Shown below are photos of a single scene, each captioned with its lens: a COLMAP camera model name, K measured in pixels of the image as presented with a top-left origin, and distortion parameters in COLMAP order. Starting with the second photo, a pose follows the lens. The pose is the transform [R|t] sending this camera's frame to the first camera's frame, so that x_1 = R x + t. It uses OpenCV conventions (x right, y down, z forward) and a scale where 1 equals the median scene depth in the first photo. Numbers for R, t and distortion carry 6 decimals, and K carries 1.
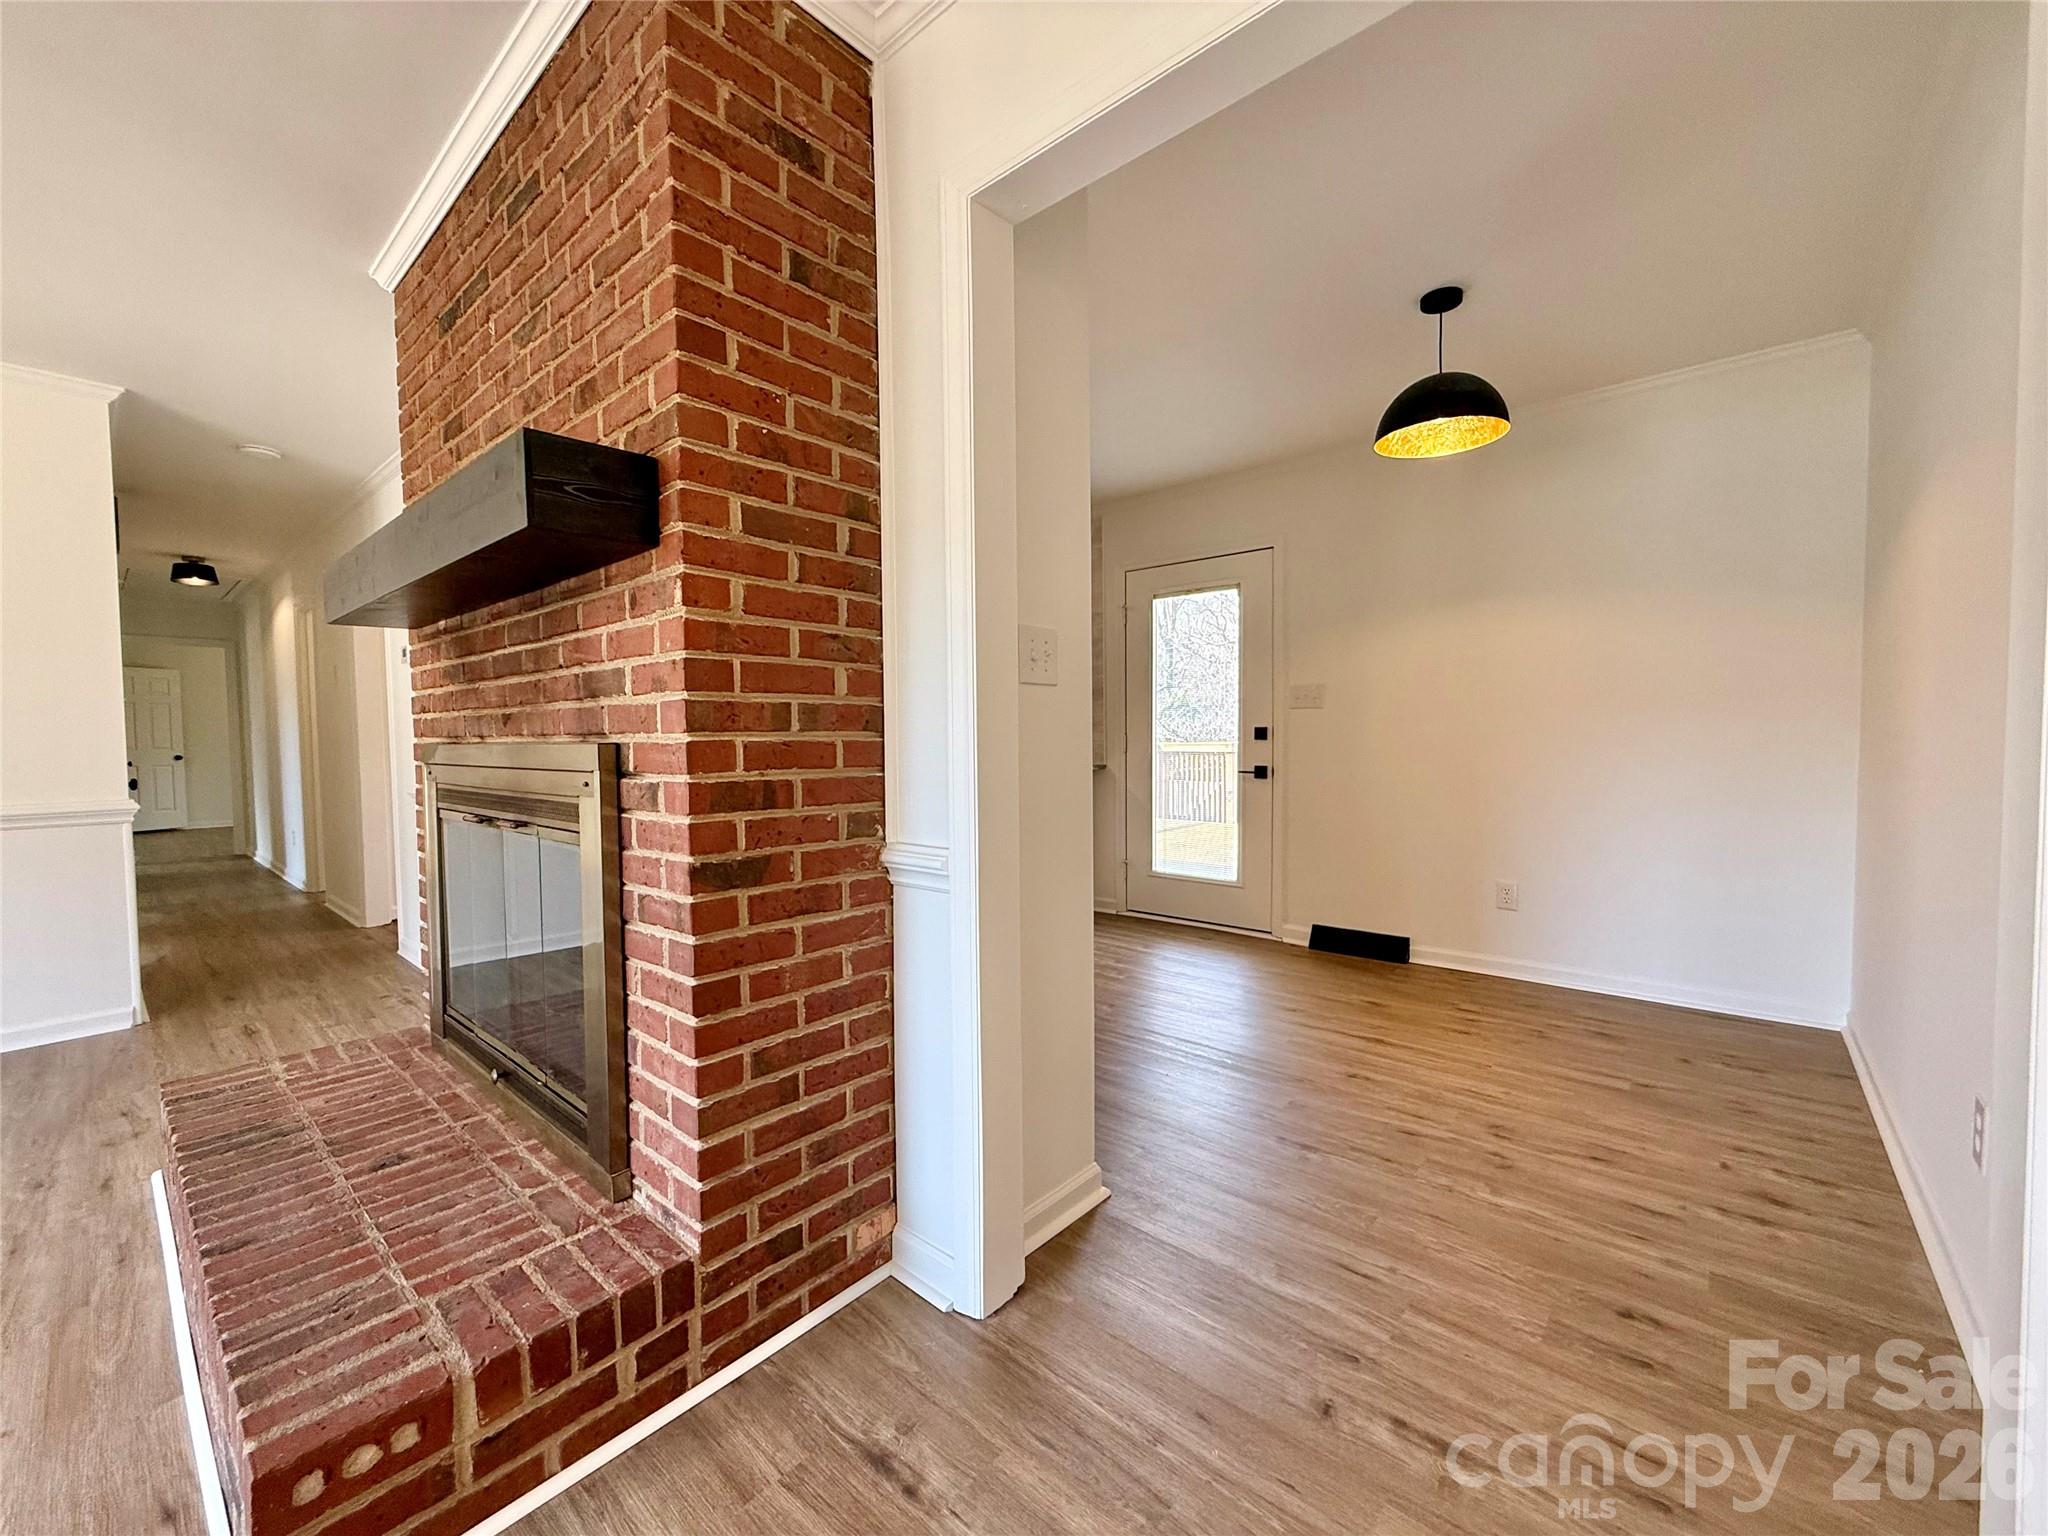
lens RADIAL K [[805.6, 0, 1024.0], [0, 805.6, 768.0], [0, 0, 1]] dist [-0.001022, -0.000126]
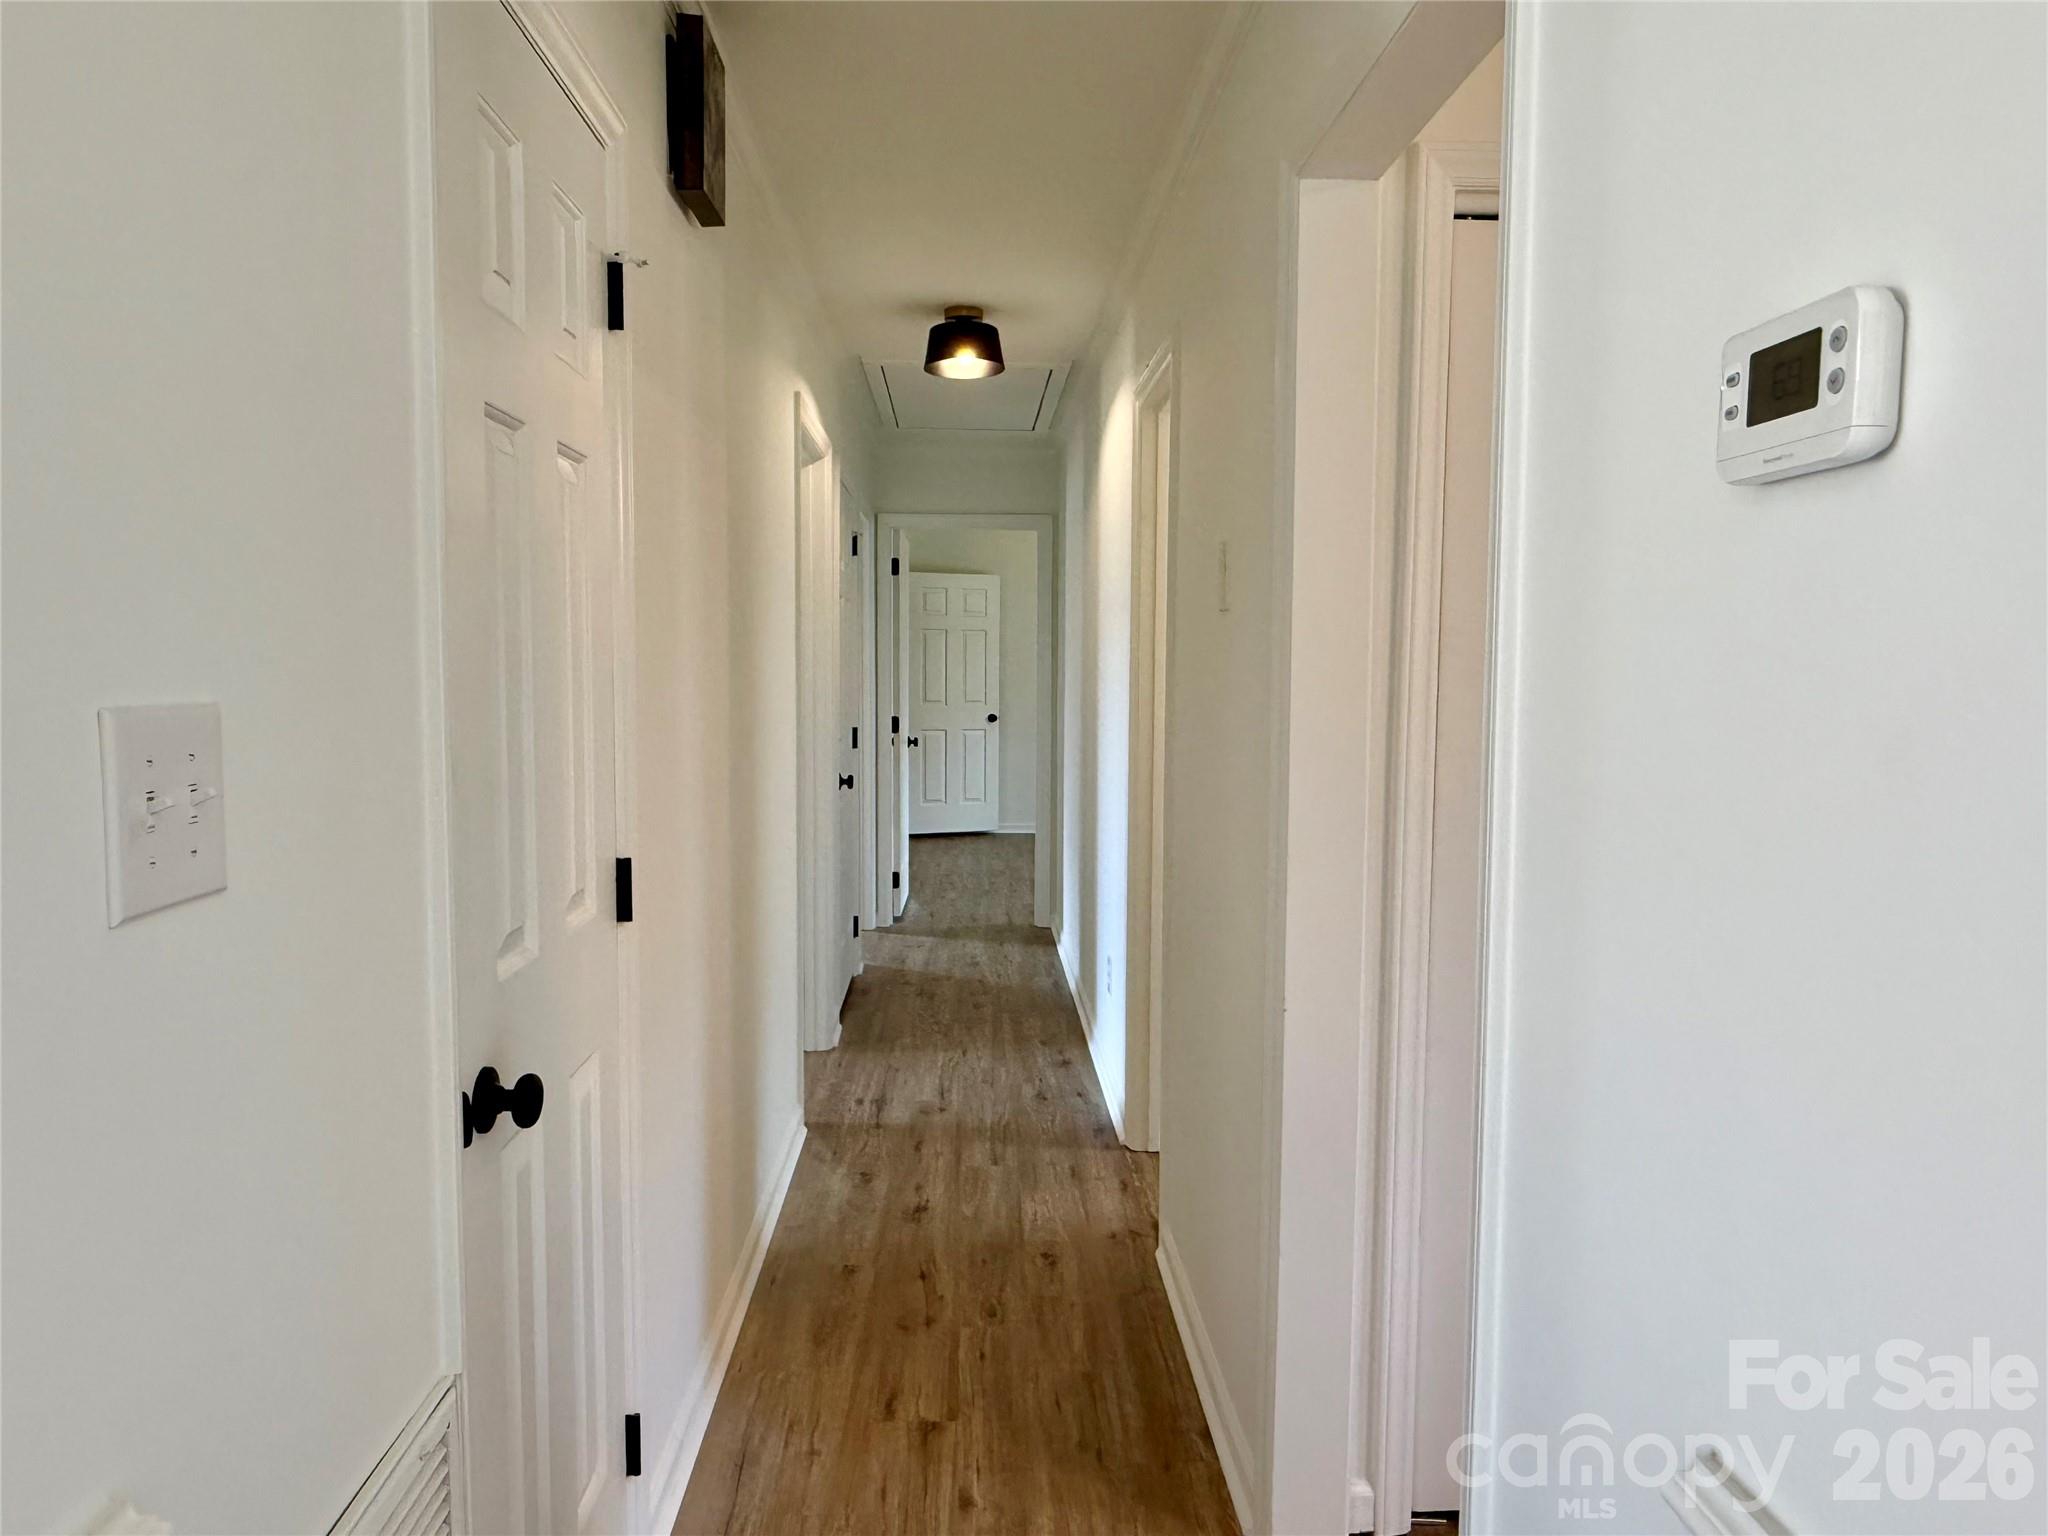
lens RADIAL K [[1370.6, 0, 1024.0], [0, 1370.6, 768.0], [0, 0, 1]] dist [-0.000299, -0.000033]
pose [[0.684480, 0.069059, -0.725754, -0.440462], [-0.041020, 0.997574, 0.056237, -0.058489], [0.727877, -0.008723, 0.685652, 0.492903]]
